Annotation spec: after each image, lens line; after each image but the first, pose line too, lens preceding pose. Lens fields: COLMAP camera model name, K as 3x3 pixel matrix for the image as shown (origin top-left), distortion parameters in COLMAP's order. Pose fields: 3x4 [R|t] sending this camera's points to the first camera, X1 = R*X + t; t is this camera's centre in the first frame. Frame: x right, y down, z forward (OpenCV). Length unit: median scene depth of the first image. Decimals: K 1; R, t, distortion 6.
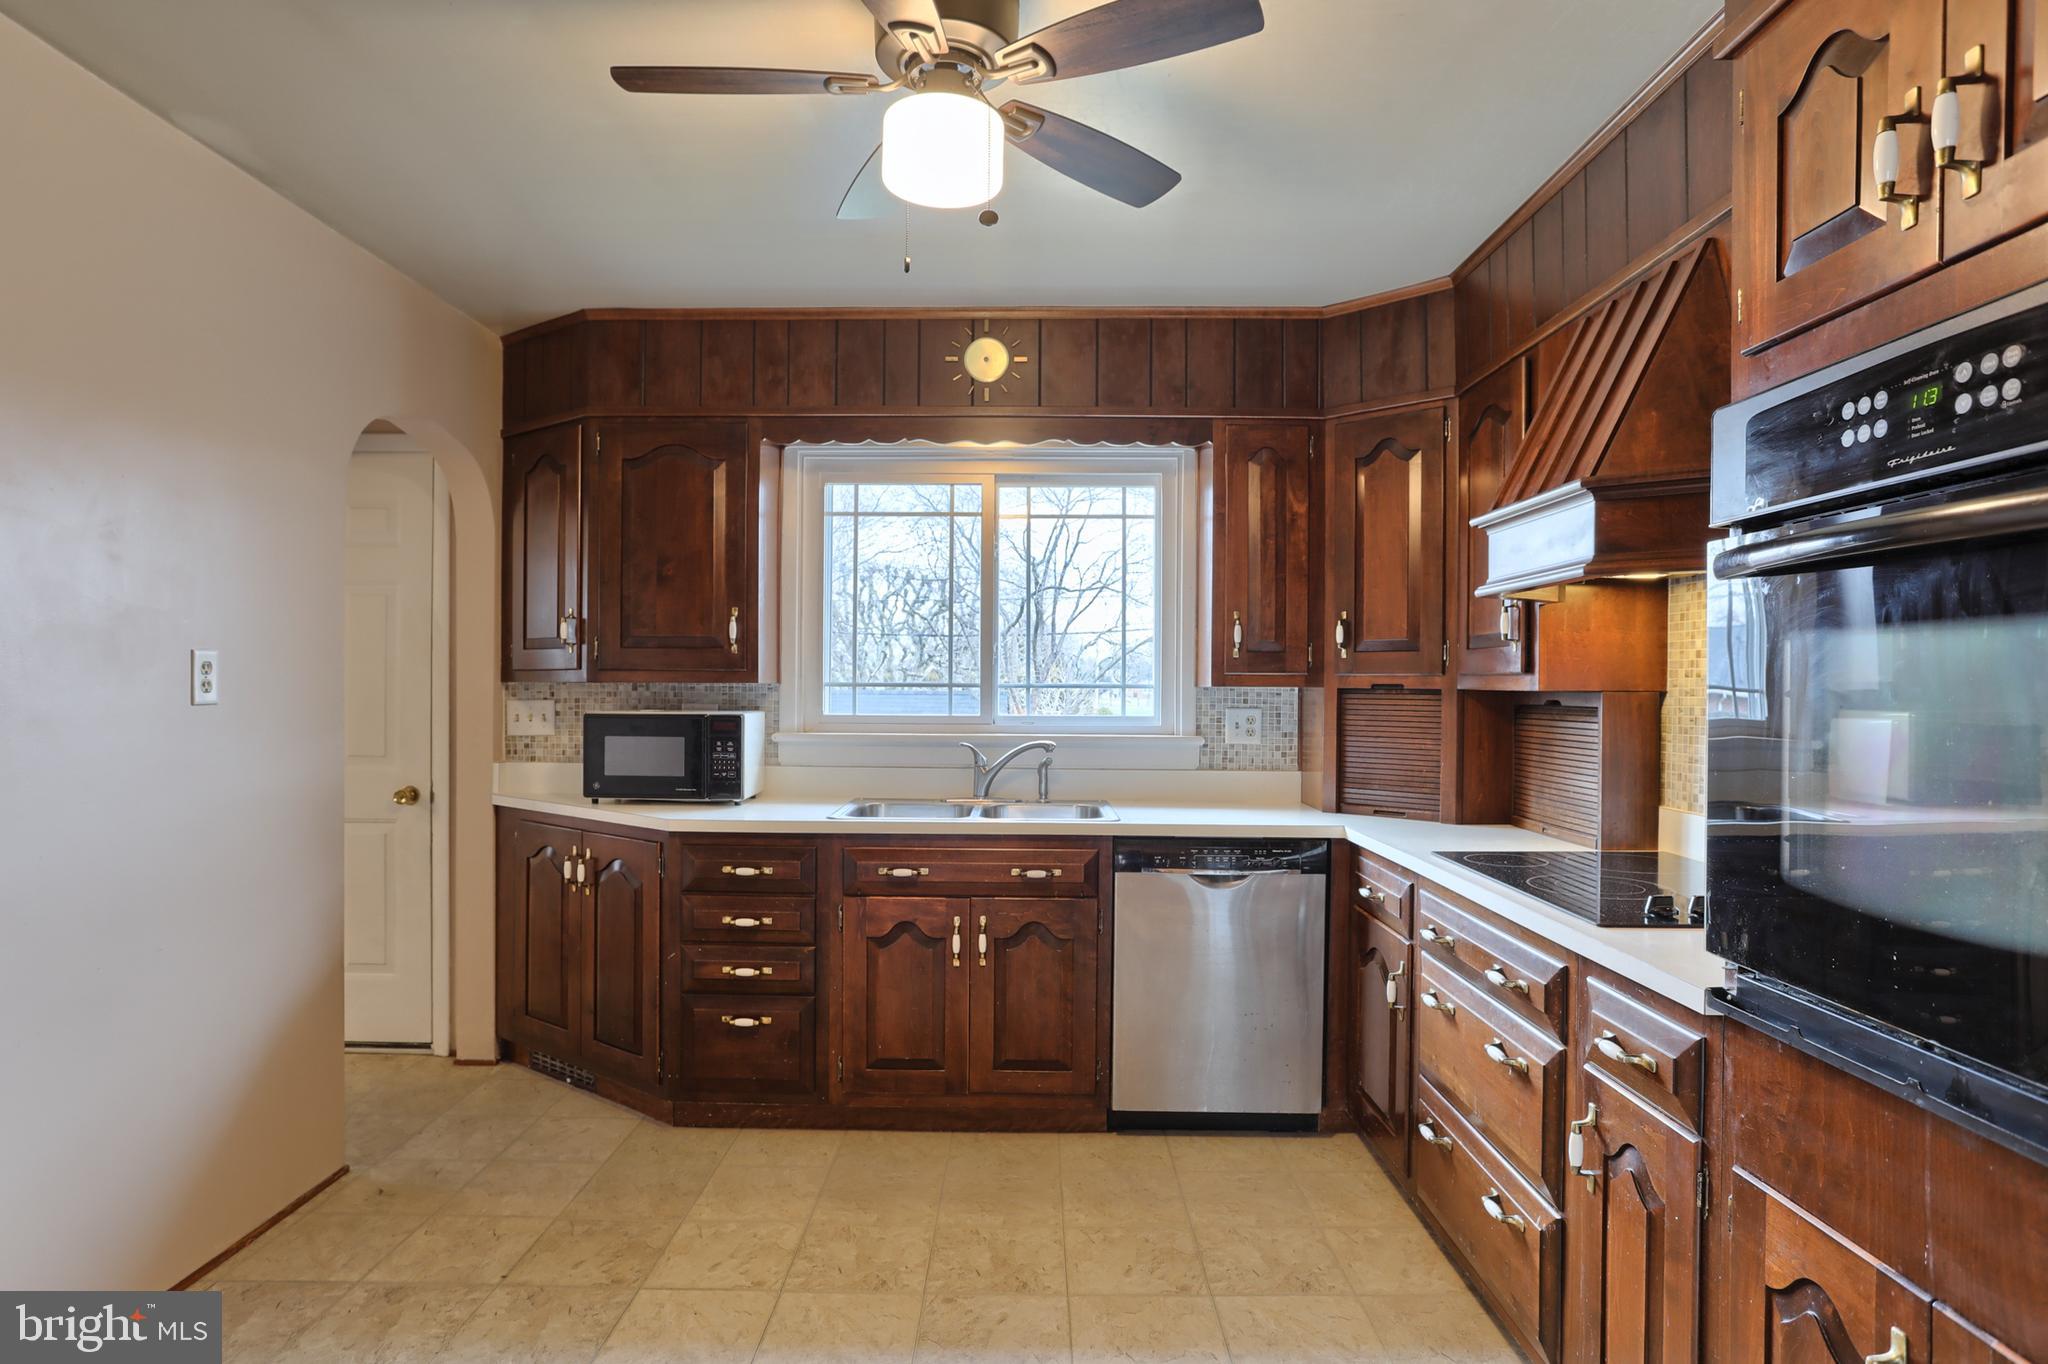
lens RADIAL K [[1135.4, 0, 1025.6], [0, 1135.4, 697.3], [0, 0, 1]] dist [-0.044224, 0.000524]
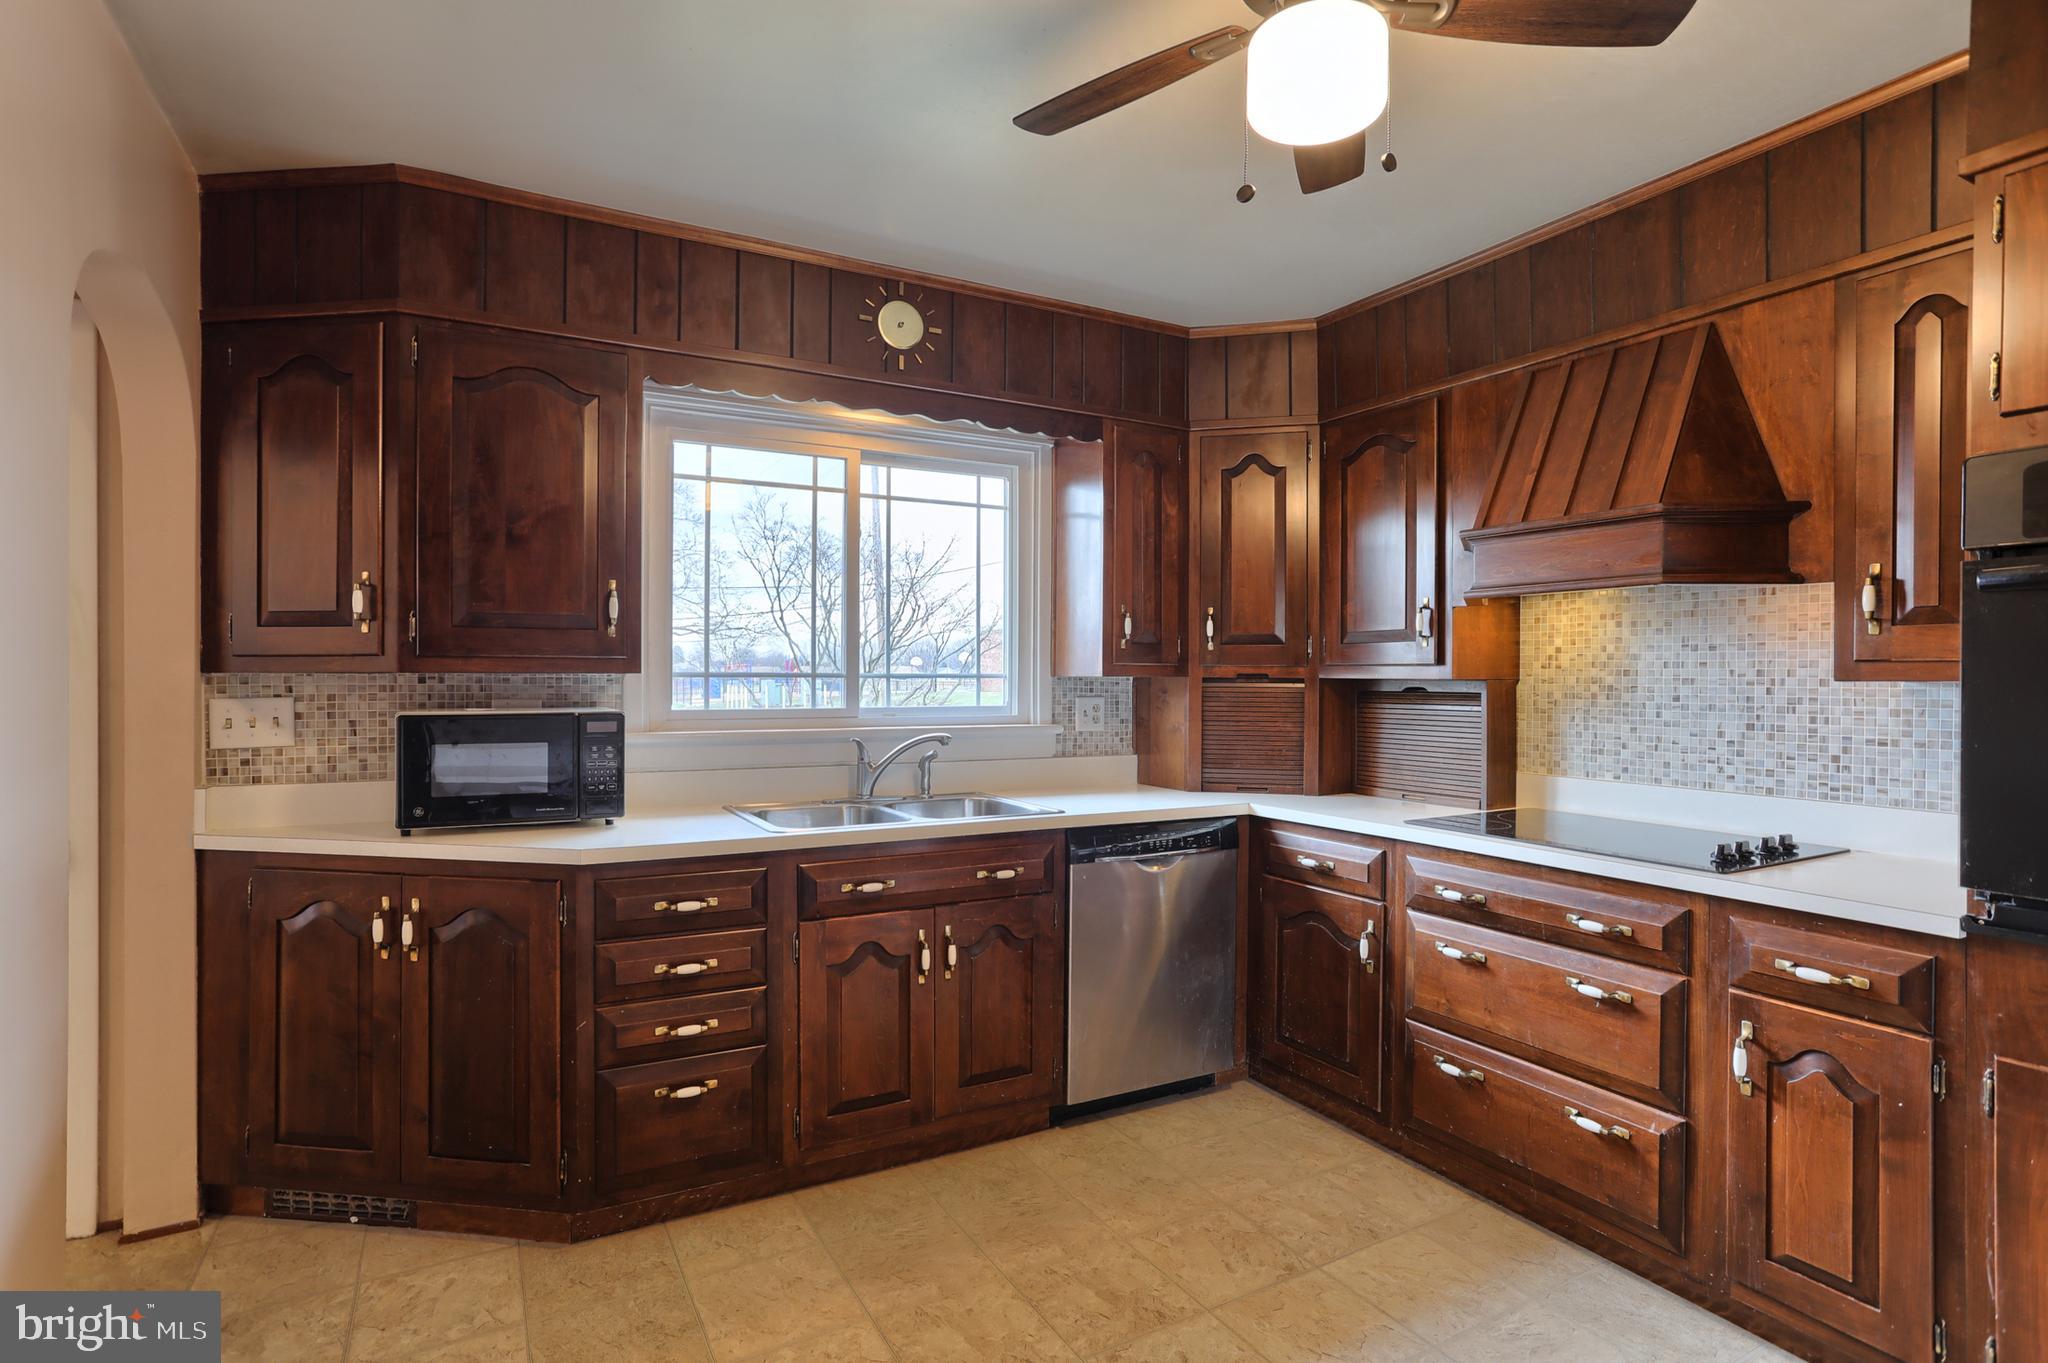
lens RADIAL K [[1017.1, 0, 1024.4], [0, 1017.1, 685.5], [0, 0, 1]] dist [-0.050627, 0.028146]
pose [[0.868537, -0.007006, 0.495574, -0.360760], [0.006752, 0.999975, 0.002303, -0.003819], [-0.495578, 0.001346, 0.868562, 0.230292]]
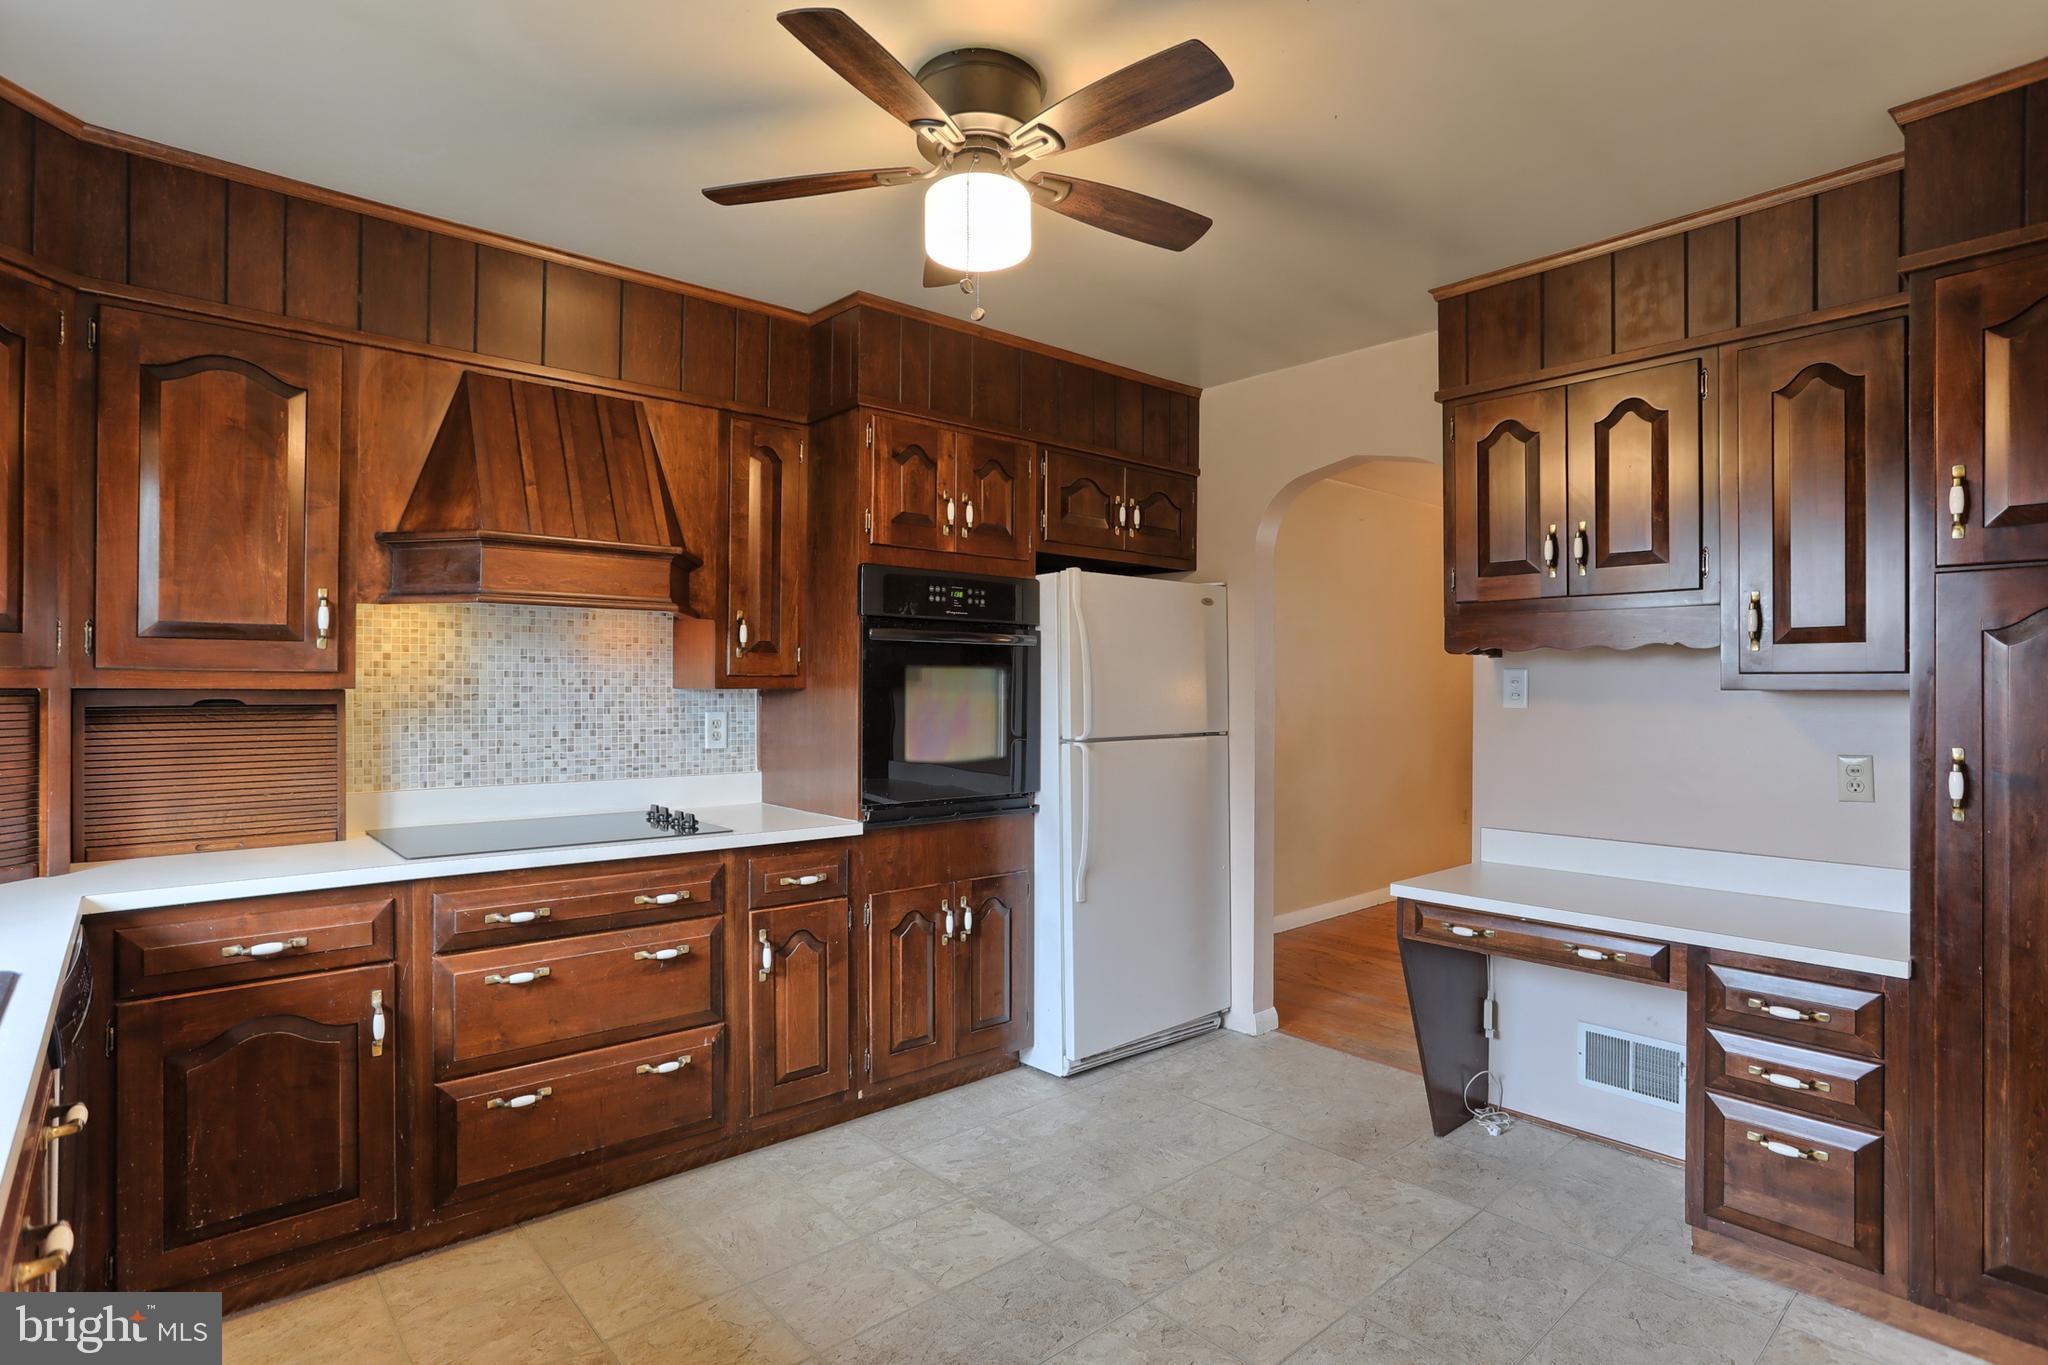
lens RADIAL K [[1041.0, 0, 1002.8], [0, 1041.0, 687.0], [0, 0, 1]] dist [-0.042139, 0.018452]
pose [[-0.656387, -0.013260, 0.754308, -0.477603], [-0.001433, 0.999866, 0.016329, -0.018409], [-0.754423, 0.009637, -0.656318, 0.904702]]
